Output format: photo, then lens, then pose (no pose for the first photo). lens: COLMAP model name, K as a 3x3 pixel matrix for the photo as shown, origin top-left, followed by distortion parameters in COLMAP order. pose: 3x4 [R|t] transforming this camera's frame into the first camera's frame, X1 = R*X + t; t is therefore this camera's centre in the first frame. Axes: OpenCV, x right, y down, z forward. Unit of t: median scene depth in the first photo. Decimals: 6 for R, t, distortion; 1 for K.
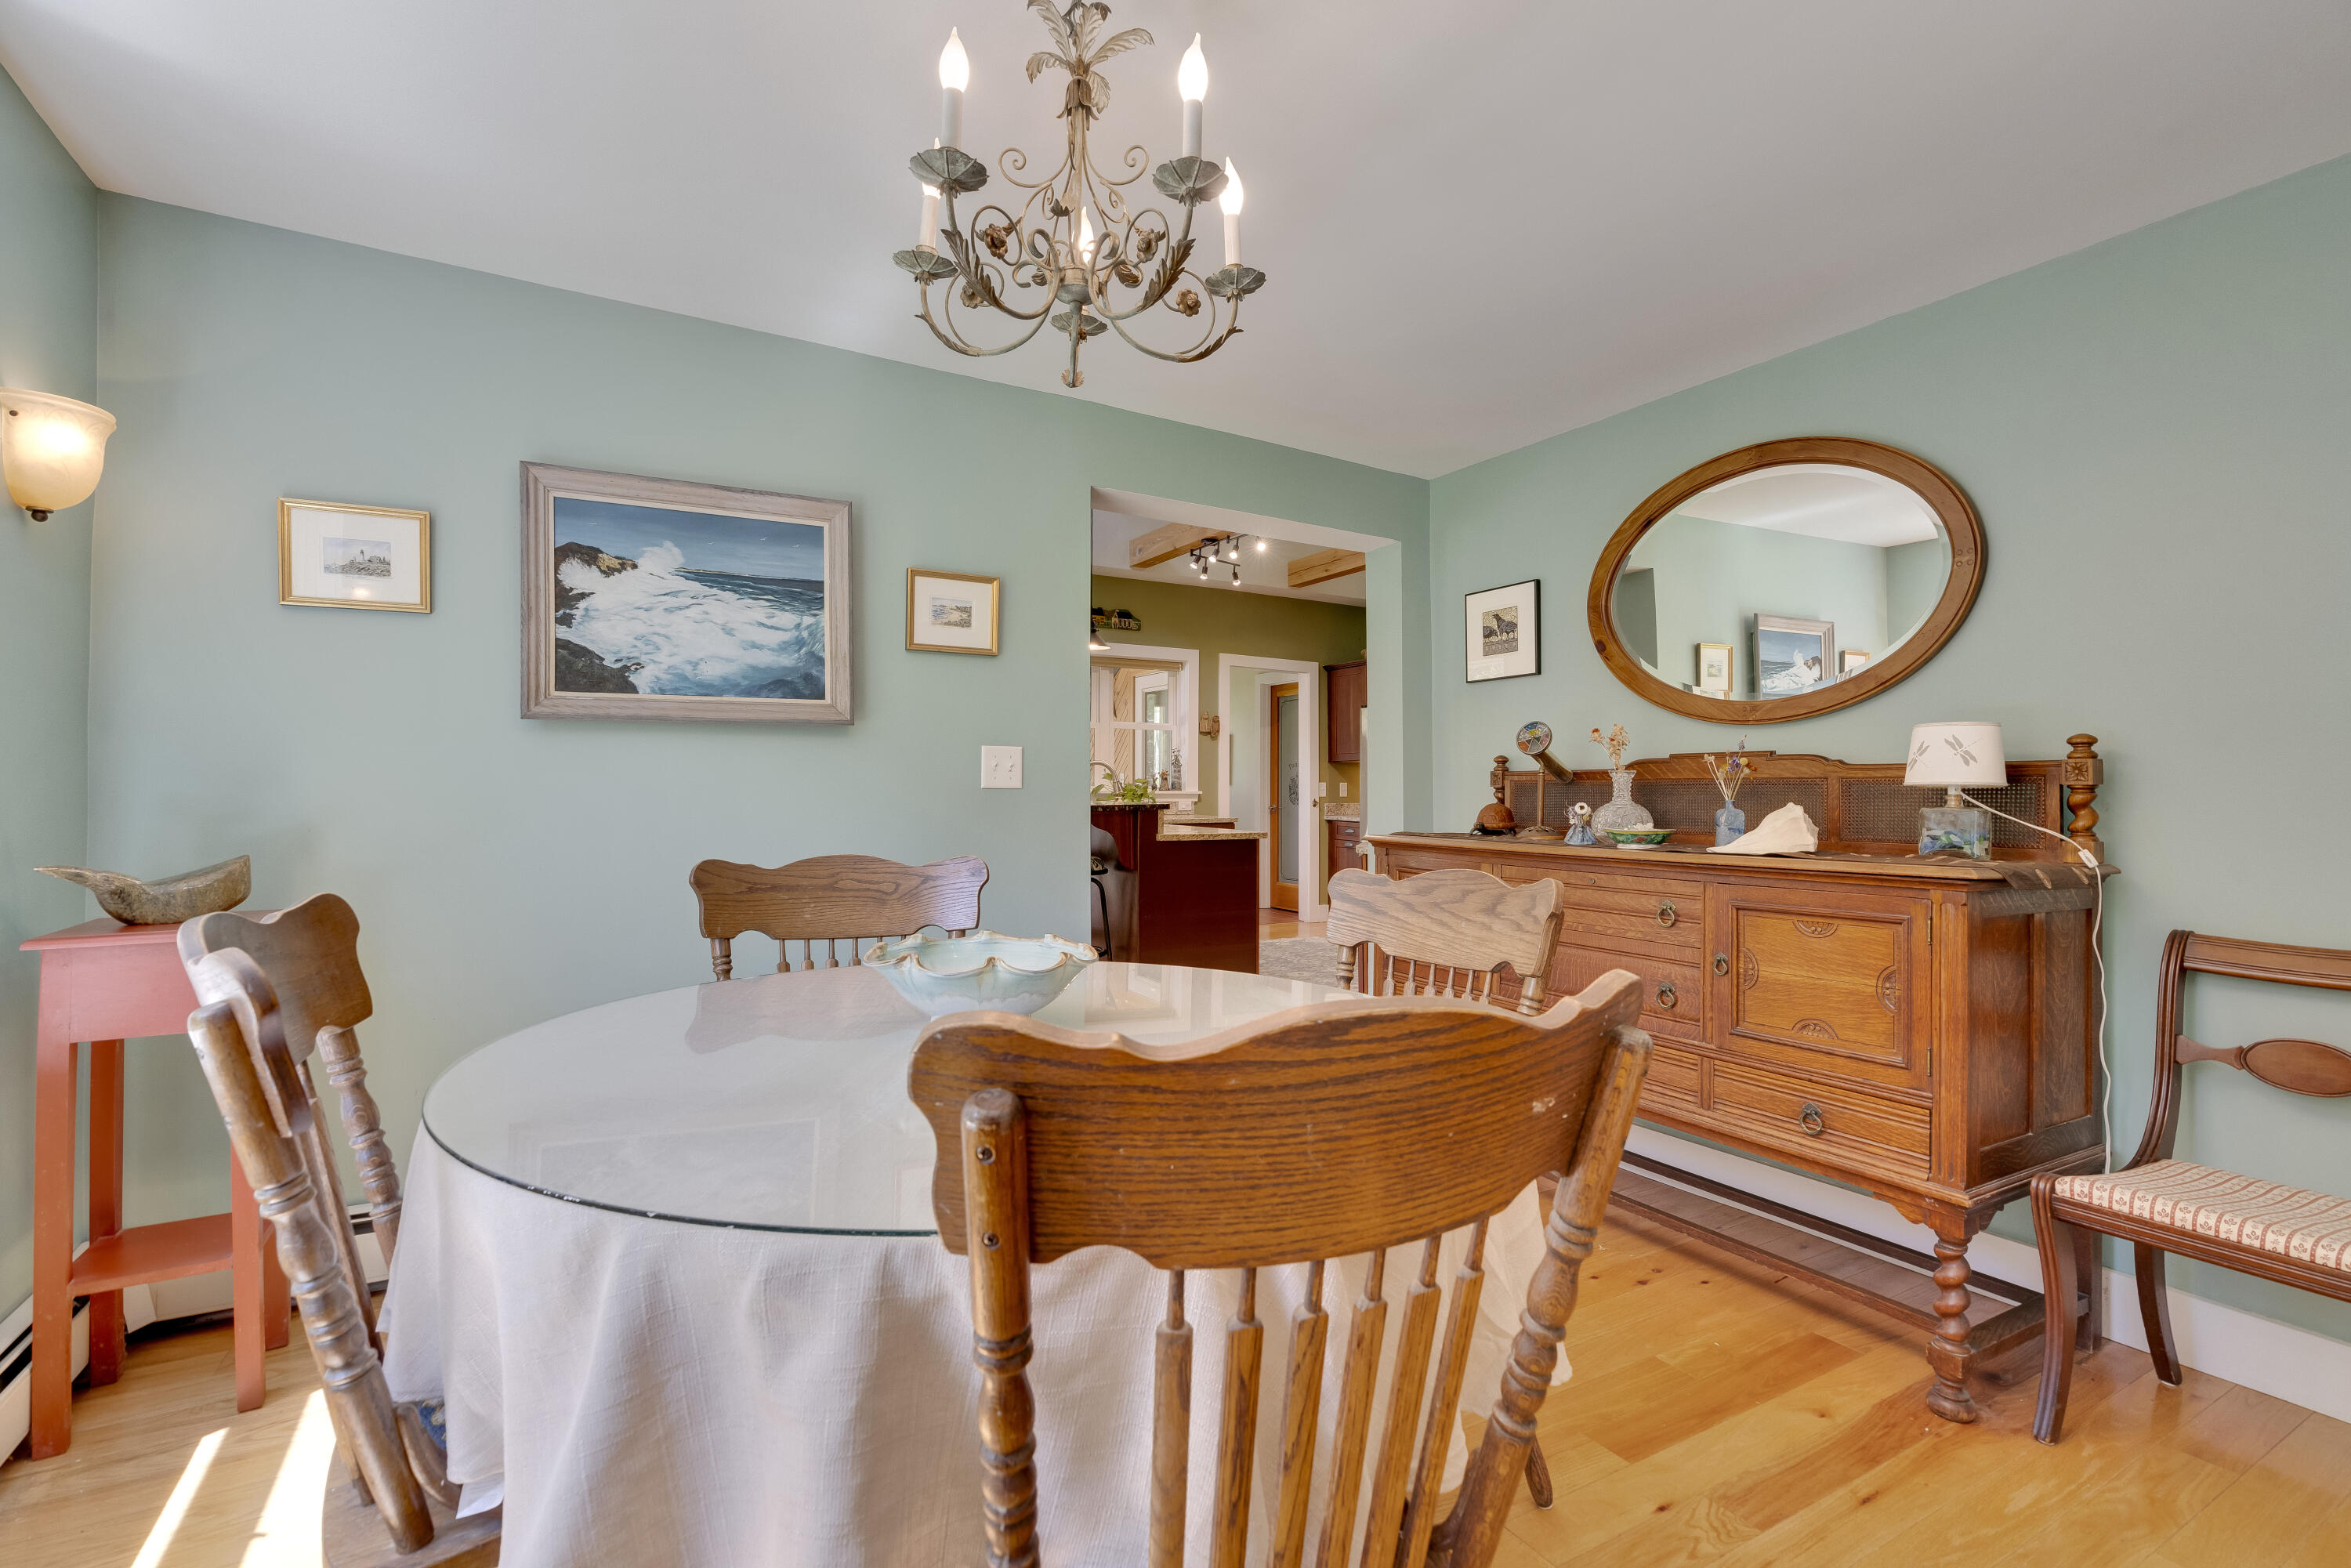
lens RADIAL K [[1076.0, 0, 1197.1], [0, 1076.0, 786.1], [0, 0, 1]] dist [-0.014979, 0.004809]
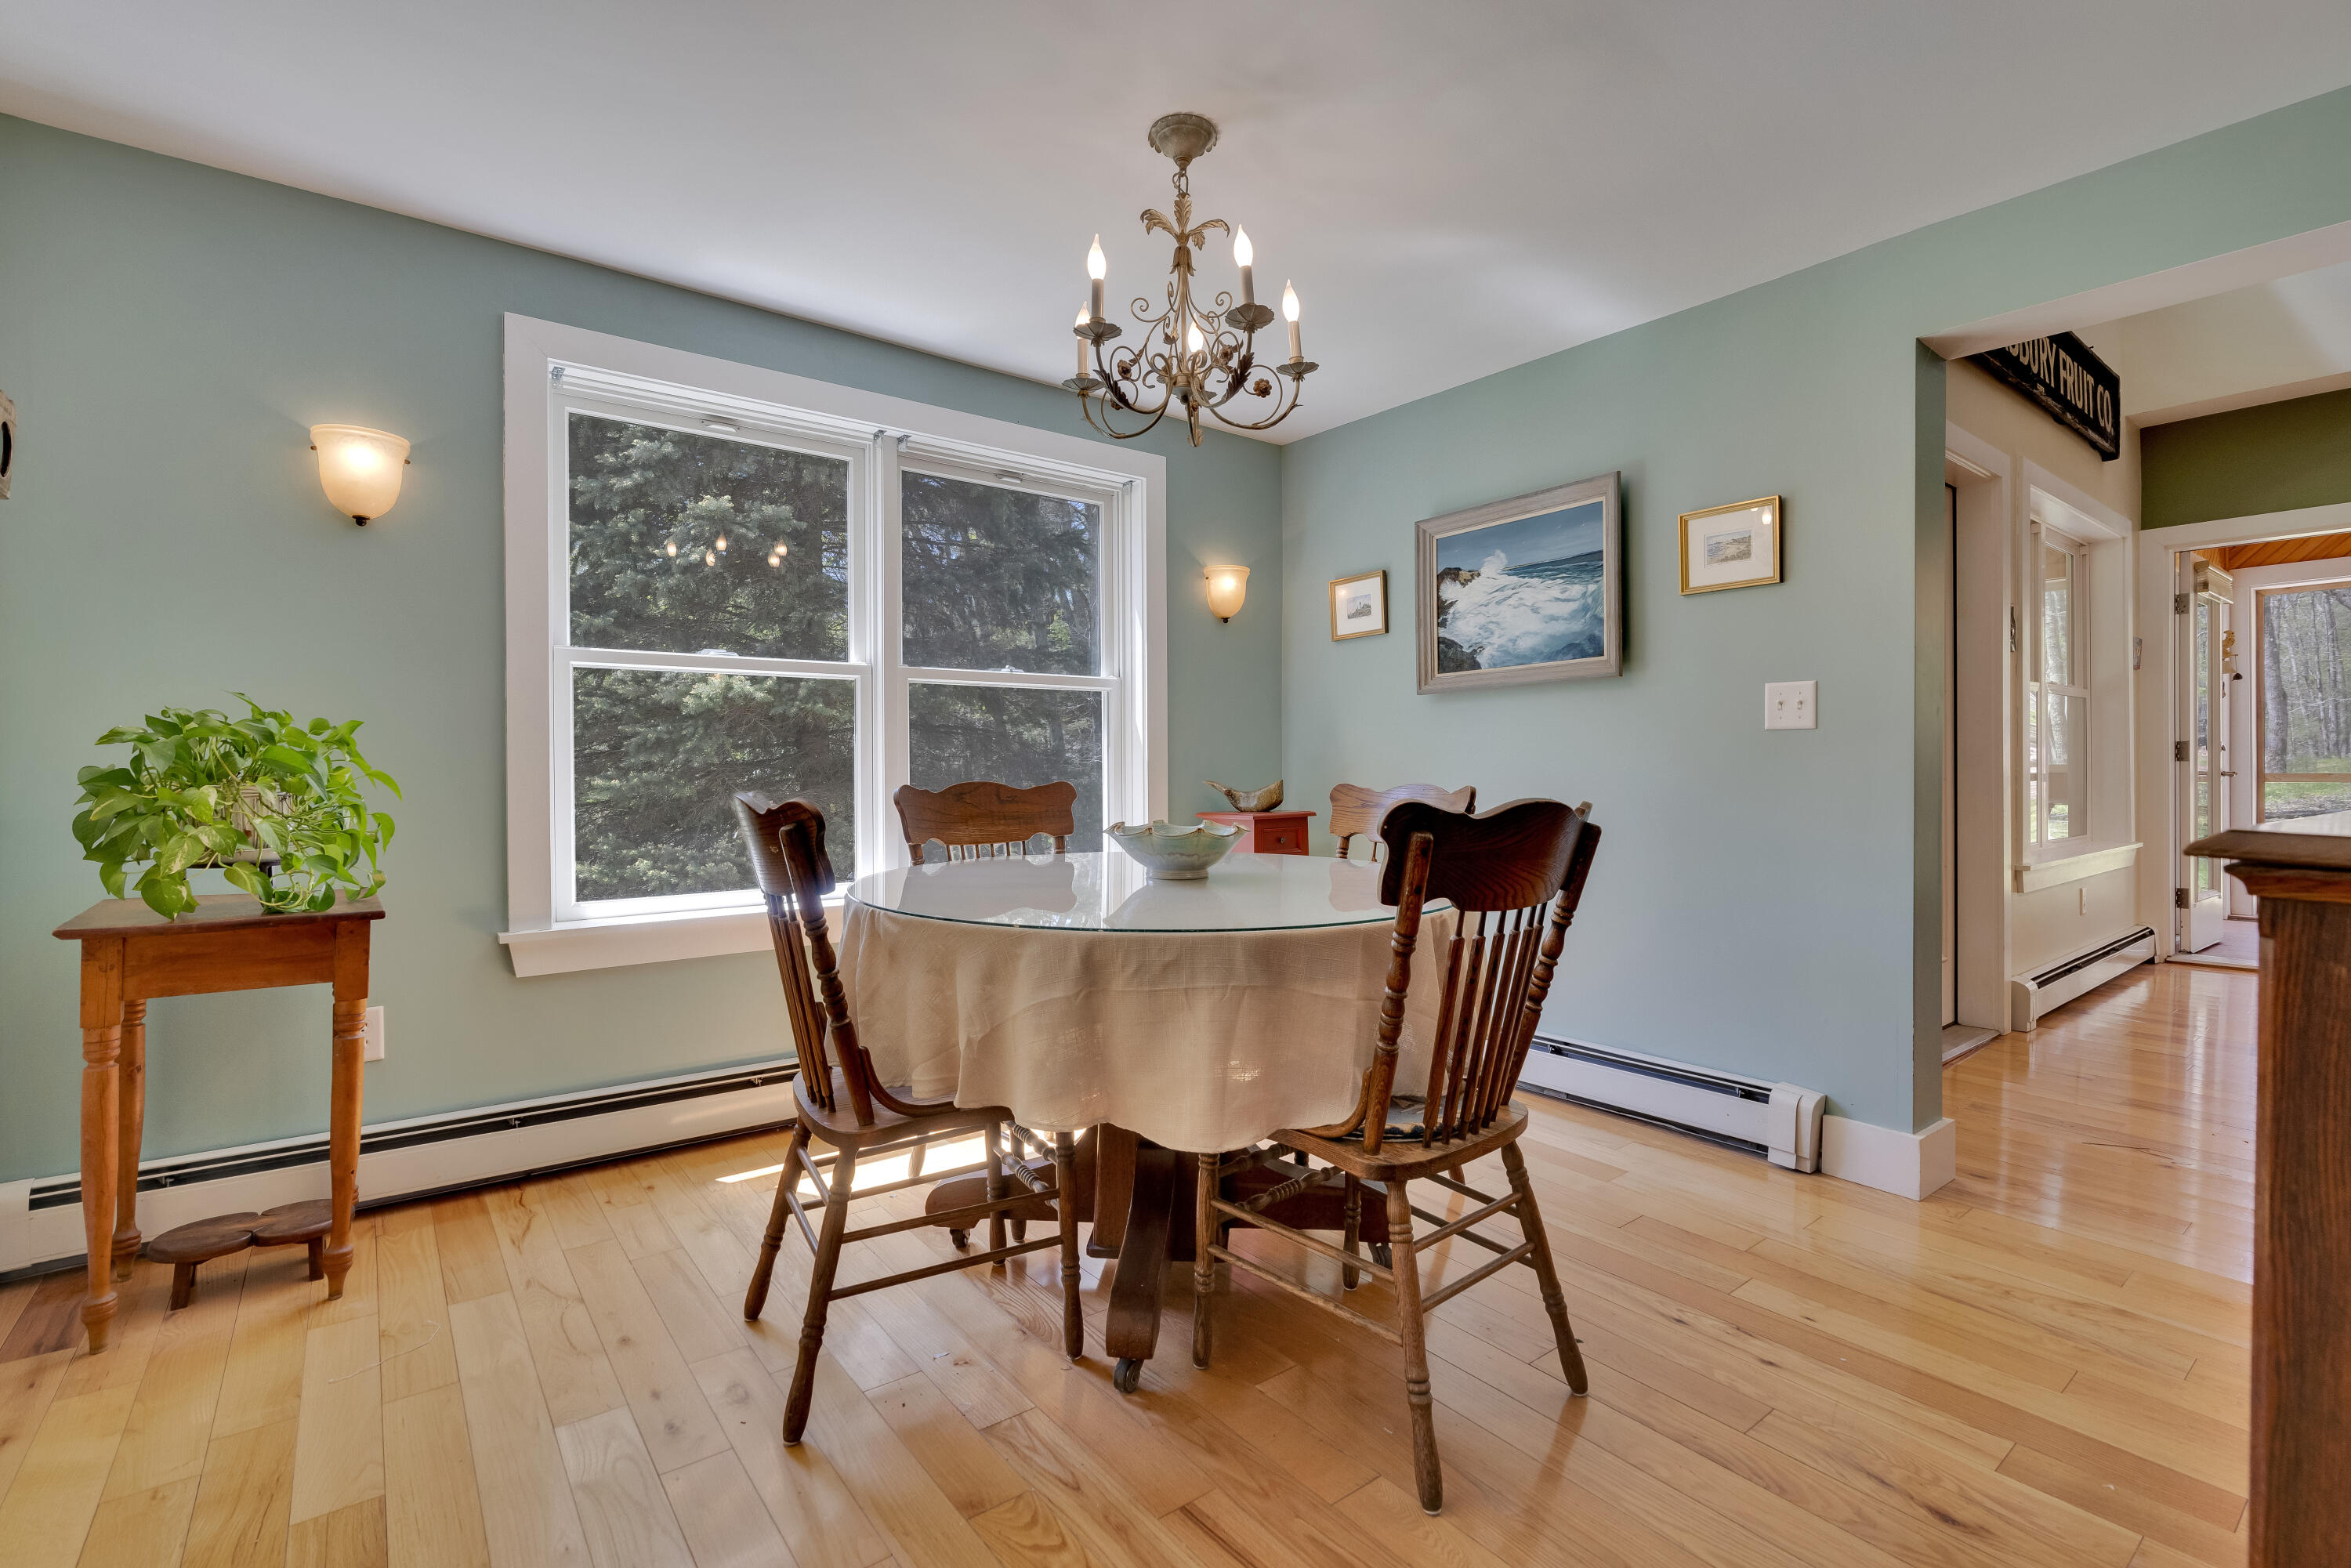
lens RADIAL K [[1076.0, 0, 1173.2], [0, 1076.0, 796.0], [0, 0, 1]] dist [-0.014979, 0.004809]
pose [[0.130514, 0.016573, -0.991308, 0.649443], [0.013168, 0.999743, 0.018448, 0.036407], [0.991359, -0.015462, 0.130262, 0.370649]]
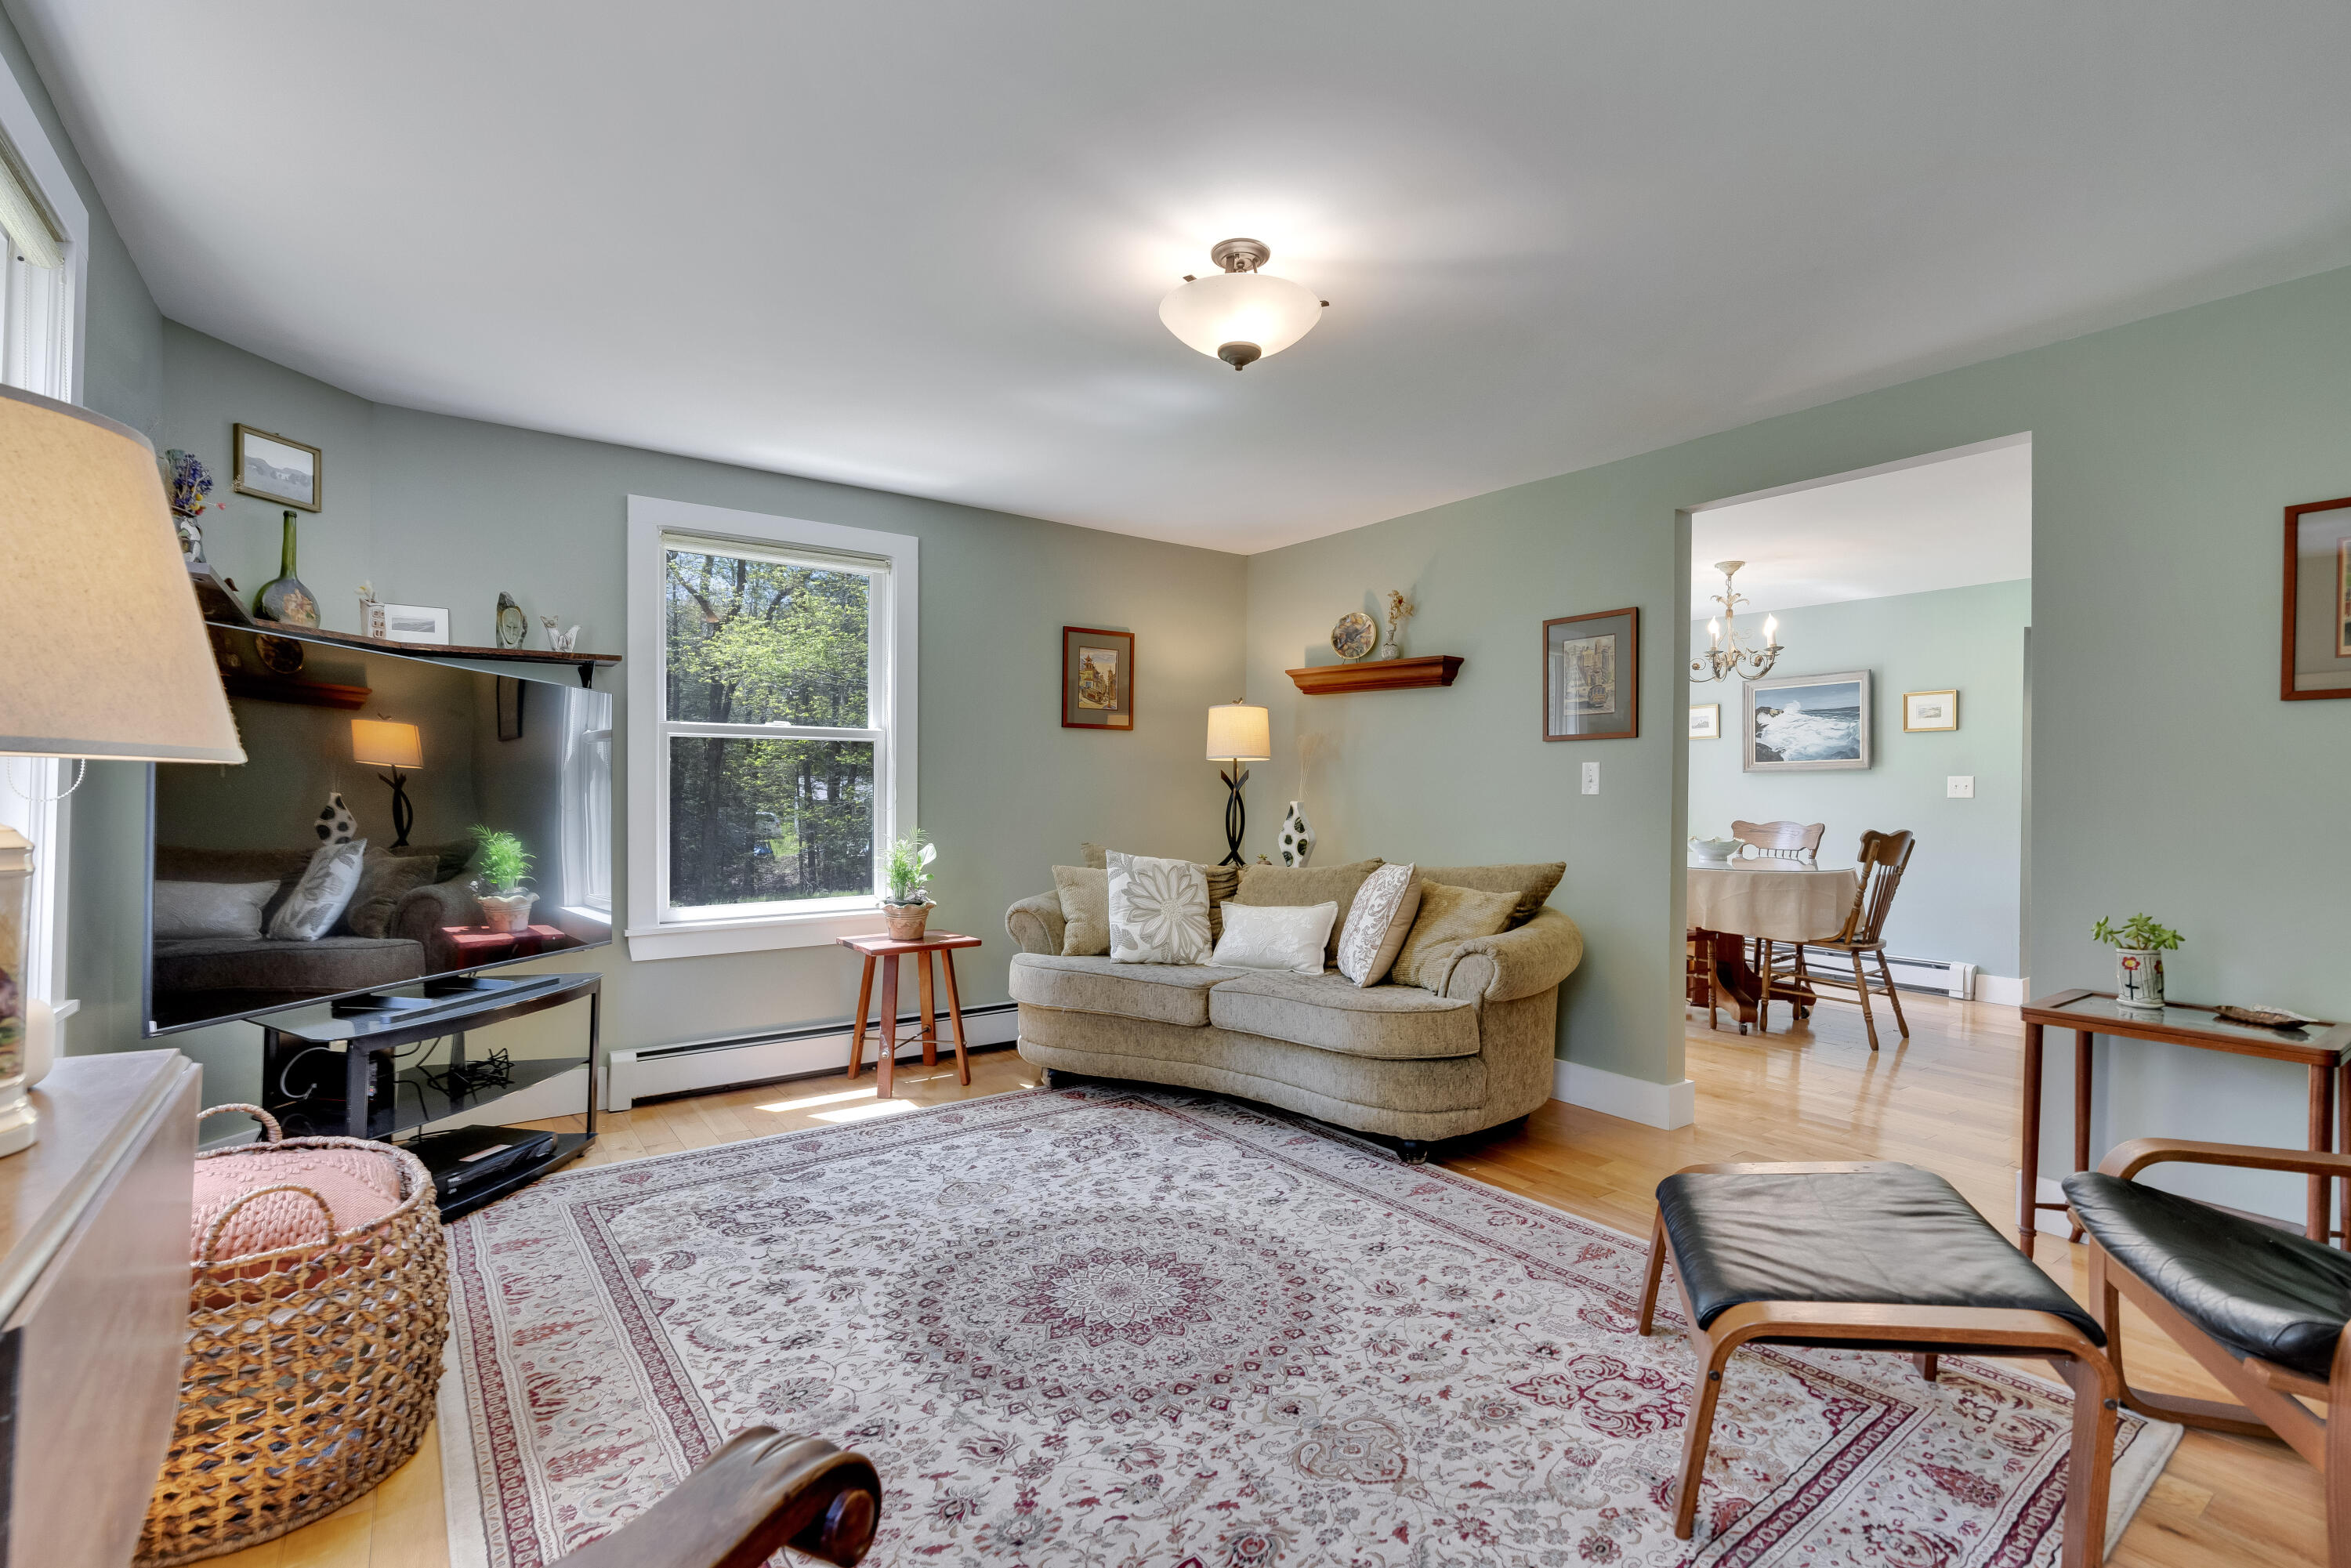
lens RADIAL K [[1076.0, 0, 1148.4], [0, 1076.0, 821.1], [0, 0, 1]] dist [-0.014979, 0.004809]
pose [[0.077866, 0.021997, -0.996721, 1.646288], [0.002693, 0.999748, 0.022274, -0.002274], [0.996960, -0.004419, 0.077787, -0.622151]]
